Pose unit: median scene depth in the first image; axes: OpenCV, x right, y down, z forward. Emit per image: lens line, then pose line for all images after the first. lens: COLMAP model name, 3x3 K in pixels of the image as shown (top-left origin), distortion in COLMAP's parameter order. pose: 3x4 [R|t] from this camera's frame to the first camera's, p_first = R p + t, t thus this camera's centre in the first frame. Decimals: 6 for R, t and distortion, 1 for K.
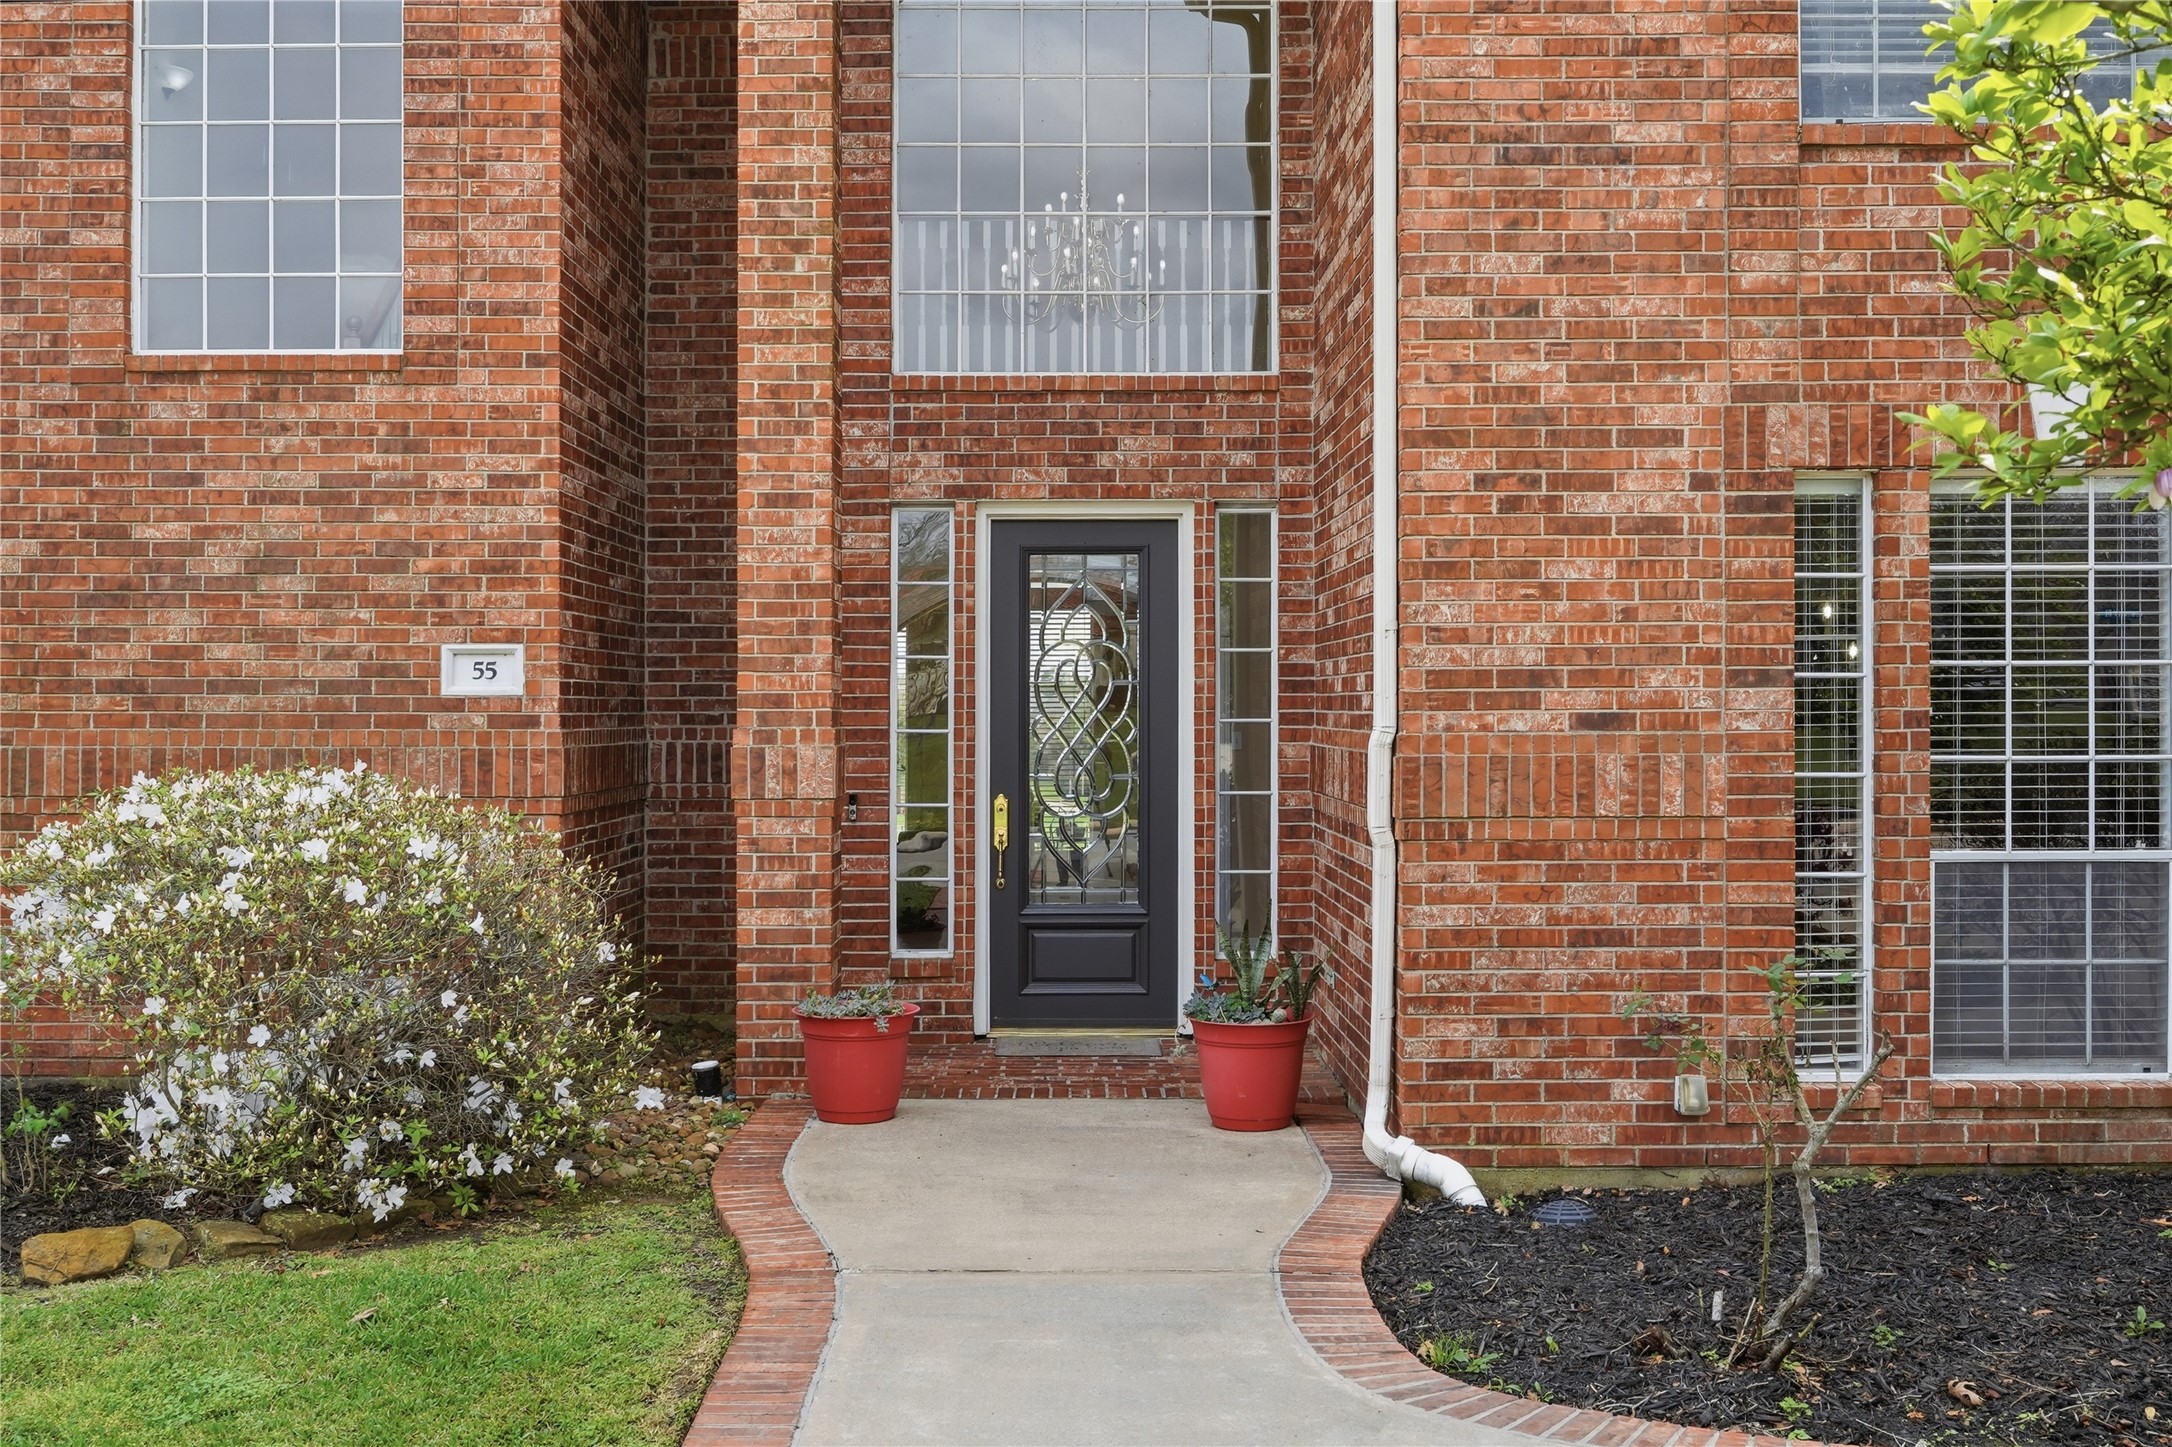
lens RADIAL K [[2250.8, 0, 1083.9], [0, 2250.8, 718.3], [0, 0, 1]] dist [-0.004986, 0.000000]
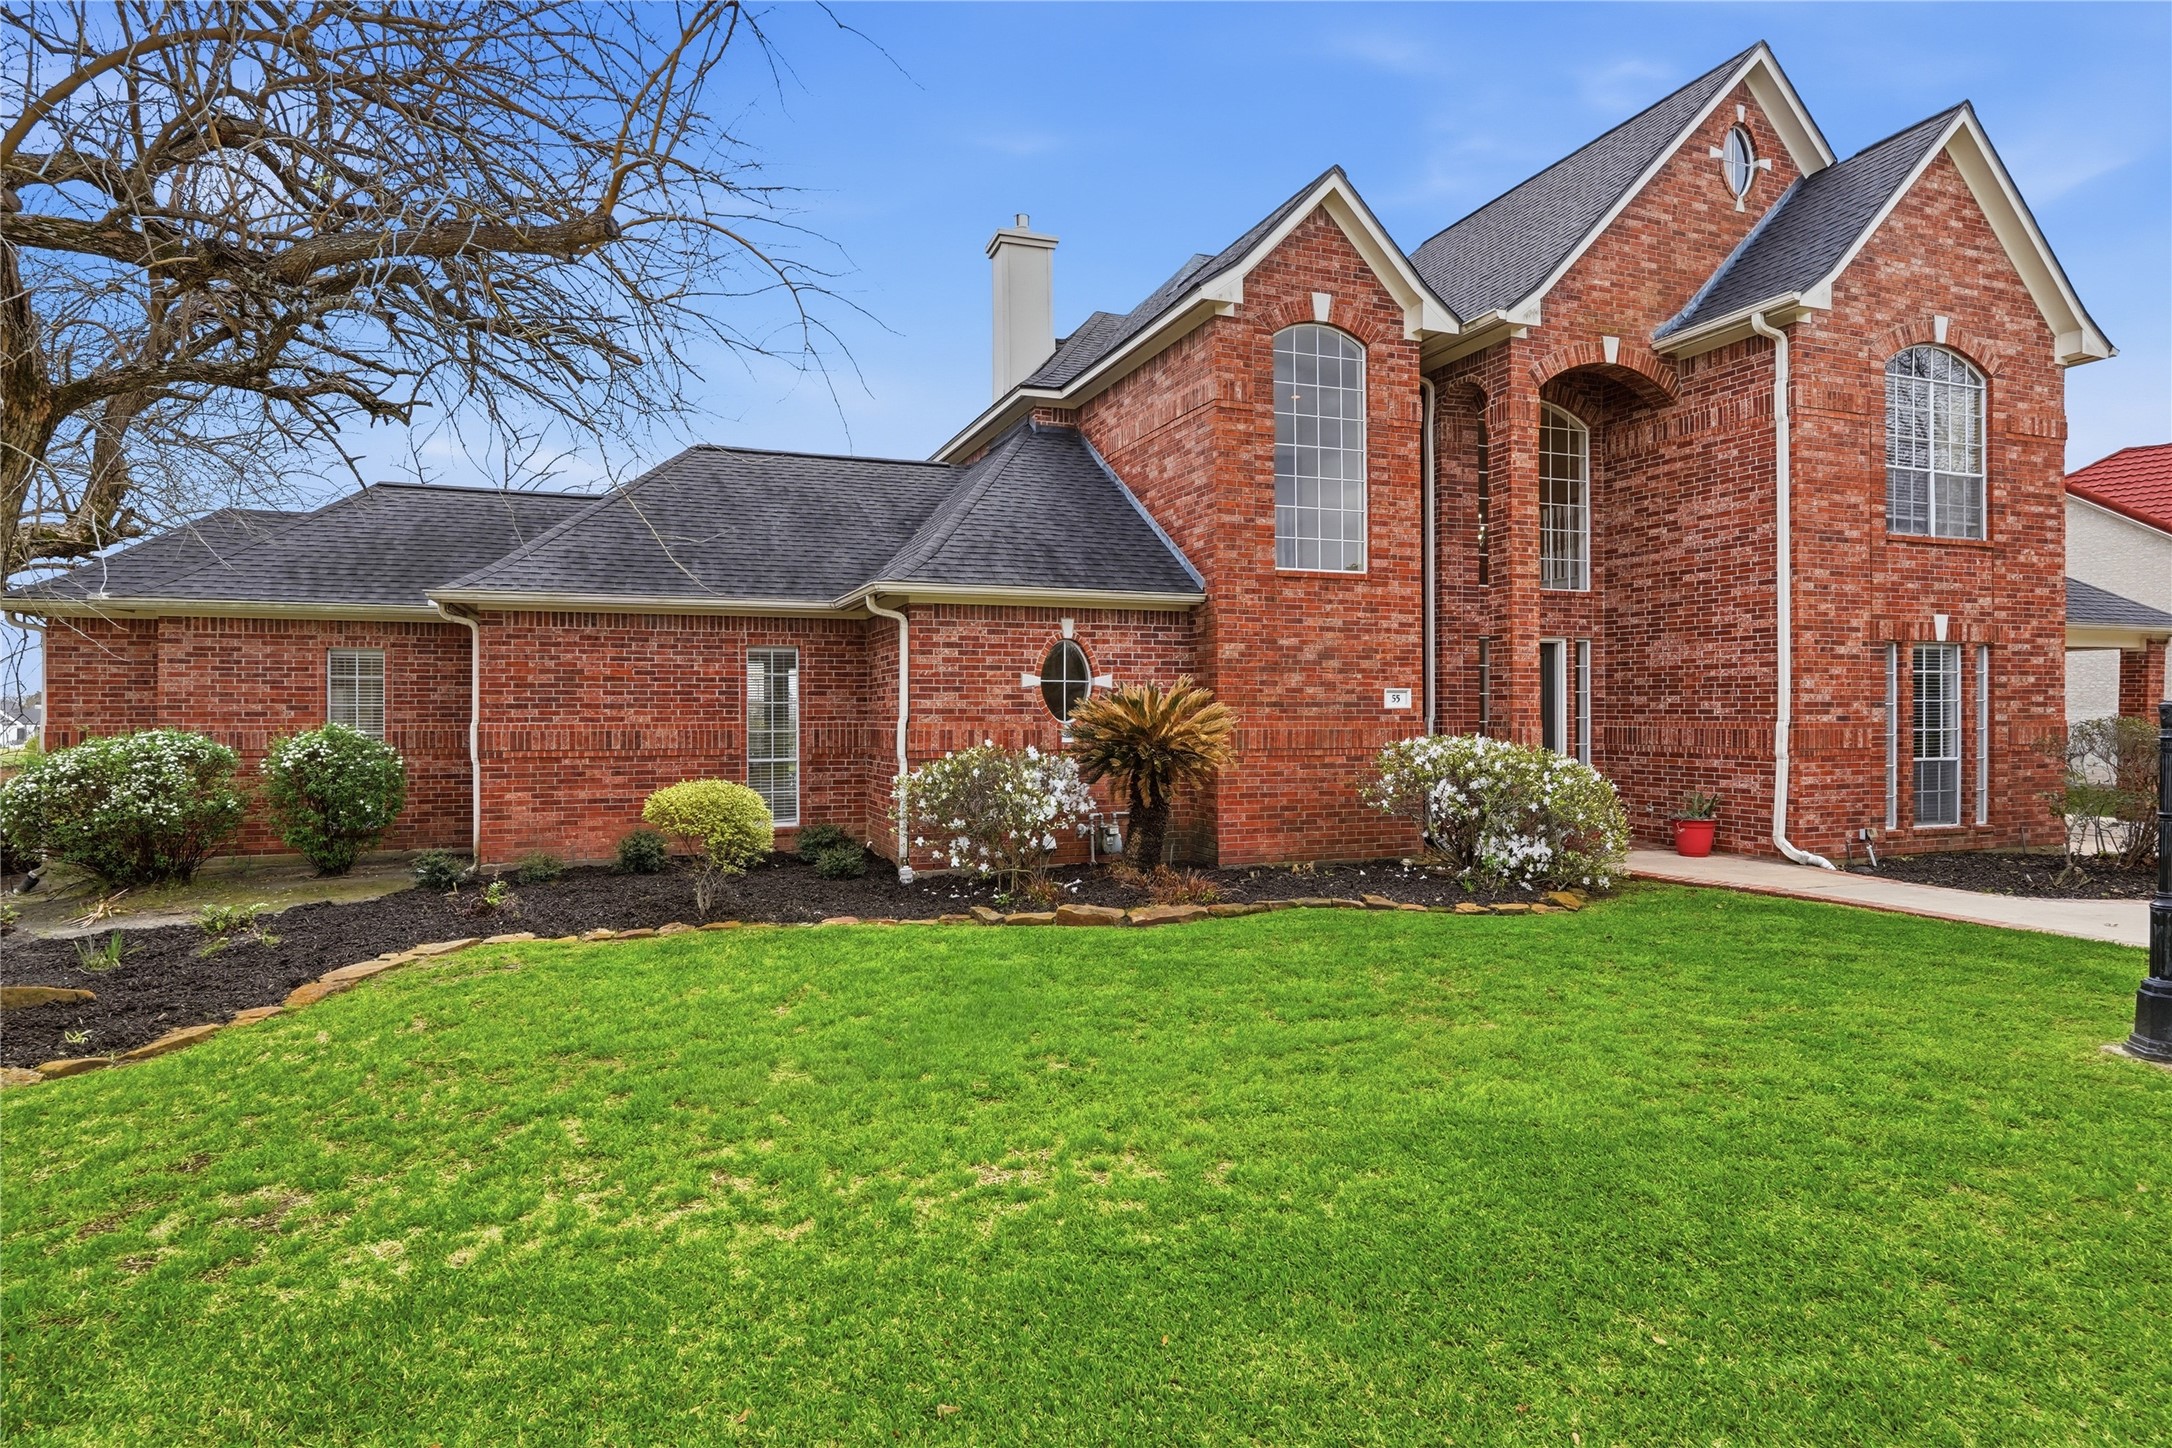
lens RADIAL K [[1193.8, 0, 1086.8], [0, 1193.8, 722.4], [0, 0, 1]] dist [-0.004373, 0.001138]
pose [[0.932088, -0.002269, 0.362226, -1.093892], [-0.000594, 0.999969, 0.007792, -0.004352], [-0.362233, -0.007478, 0.932058, -0.144556]]
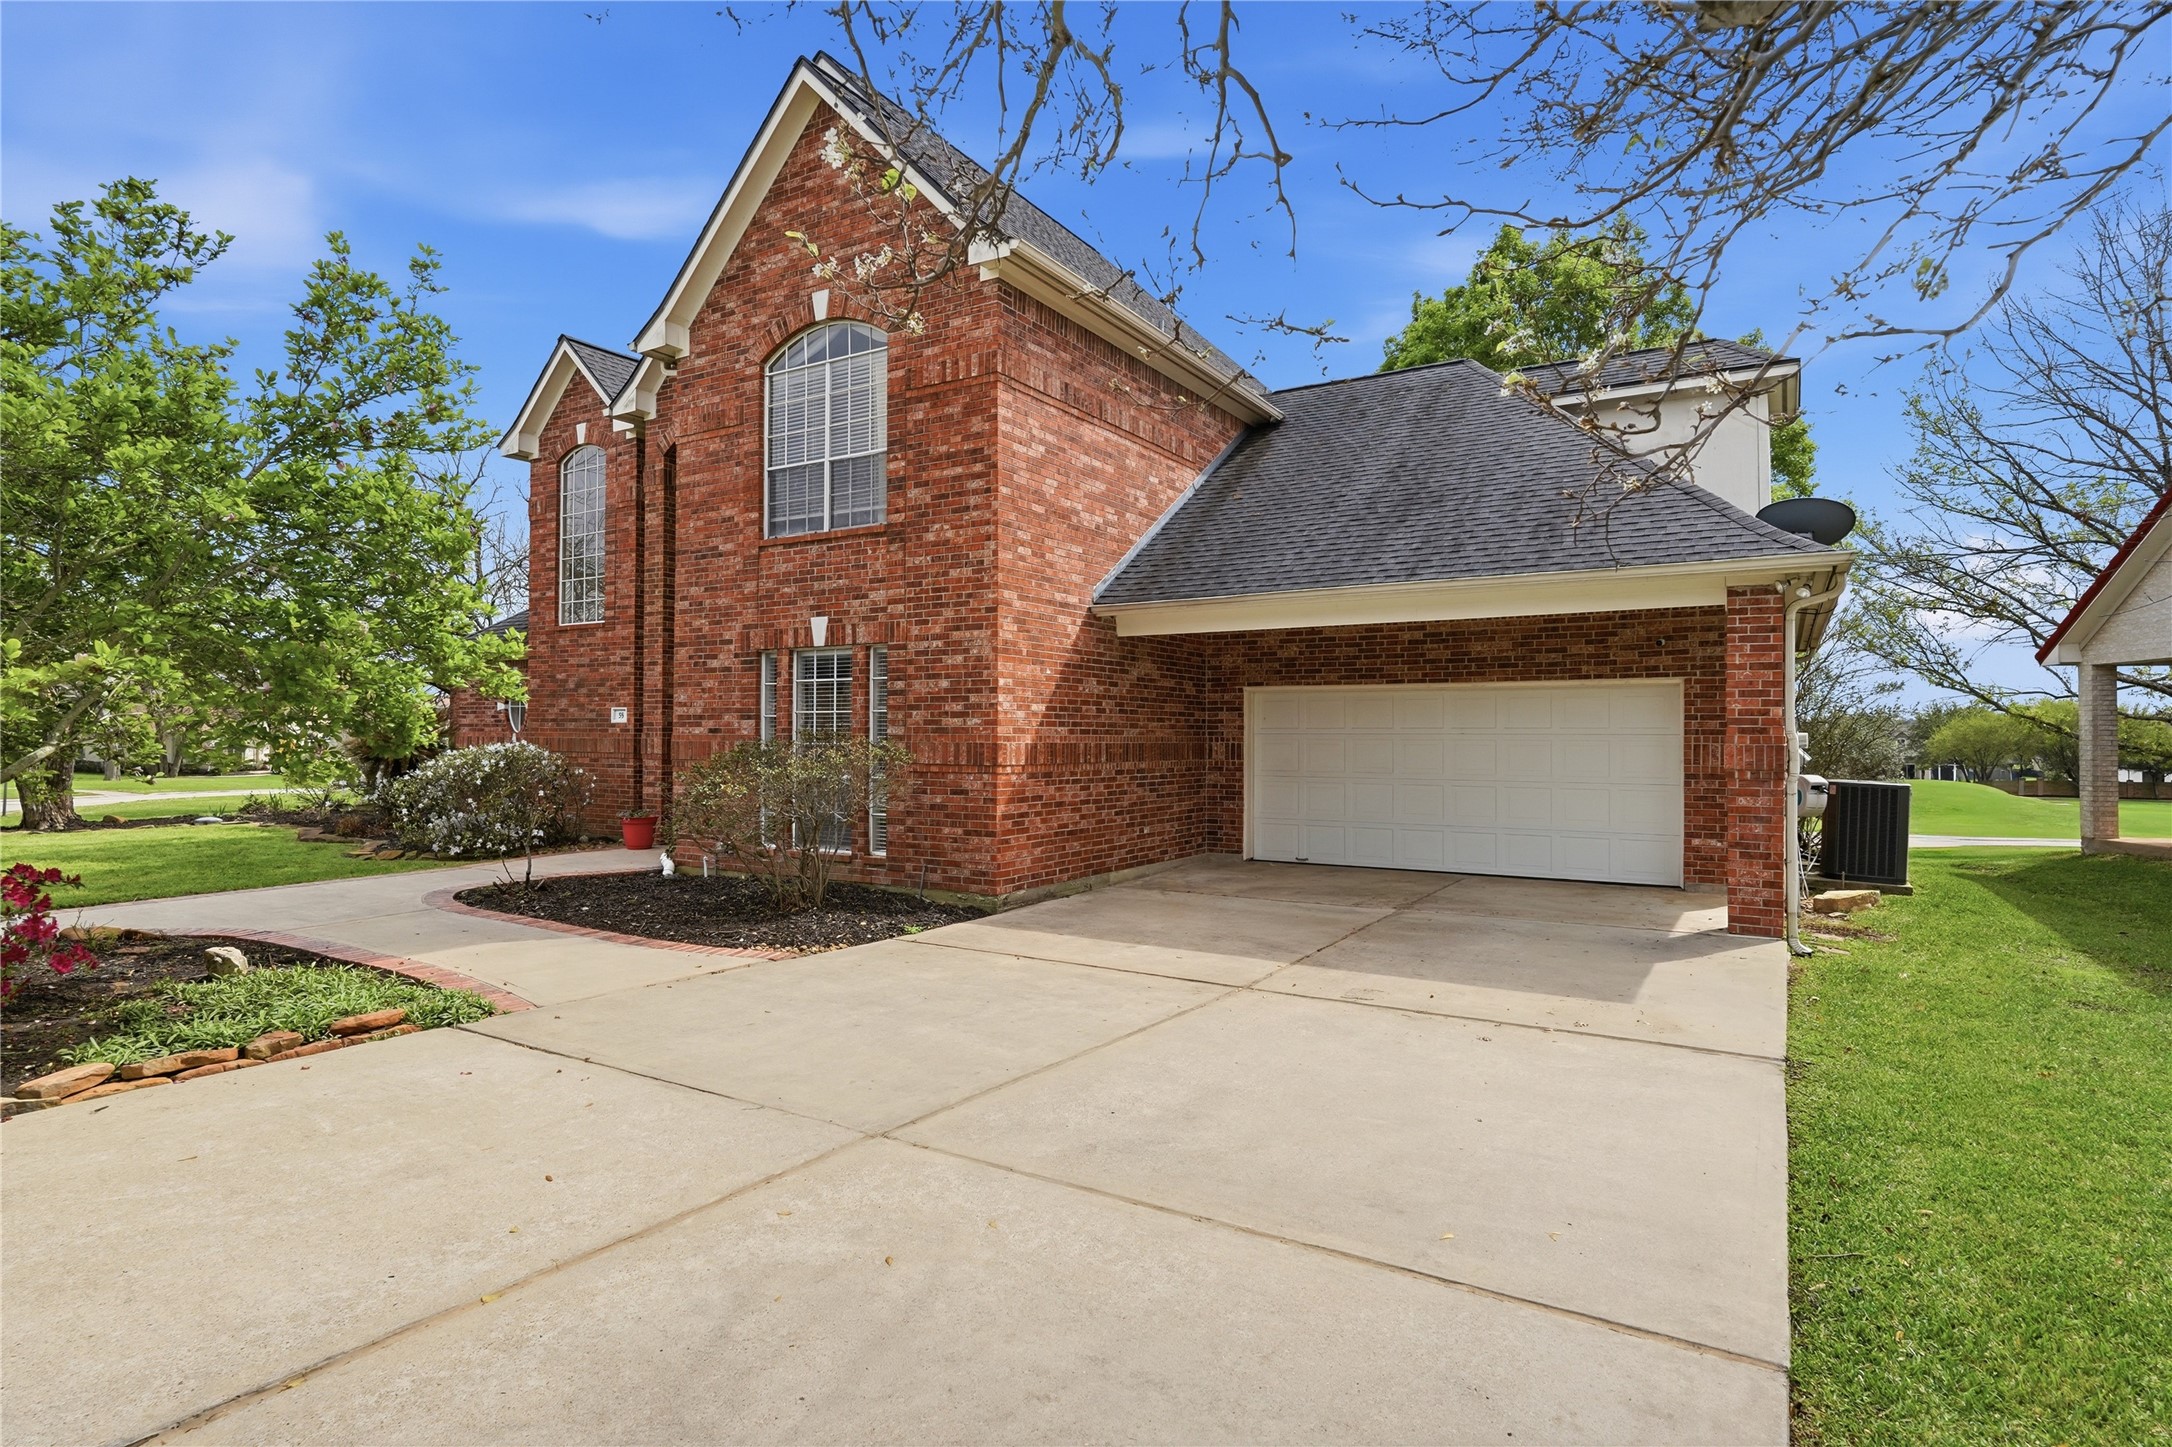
lens RADIAL K [[1160.0, 0, 1085.6], [0, 1160.0, 729.3], [0, 0, 1]] dist [-0.008519, -0.000340]
pose [[0.849585, 0.002188, -0.527447, 1.240457], [-0.003668, 0.999992, -0.001761, 0.000268], [0.527439, 0.003431, 0.849586, -0.103857]]
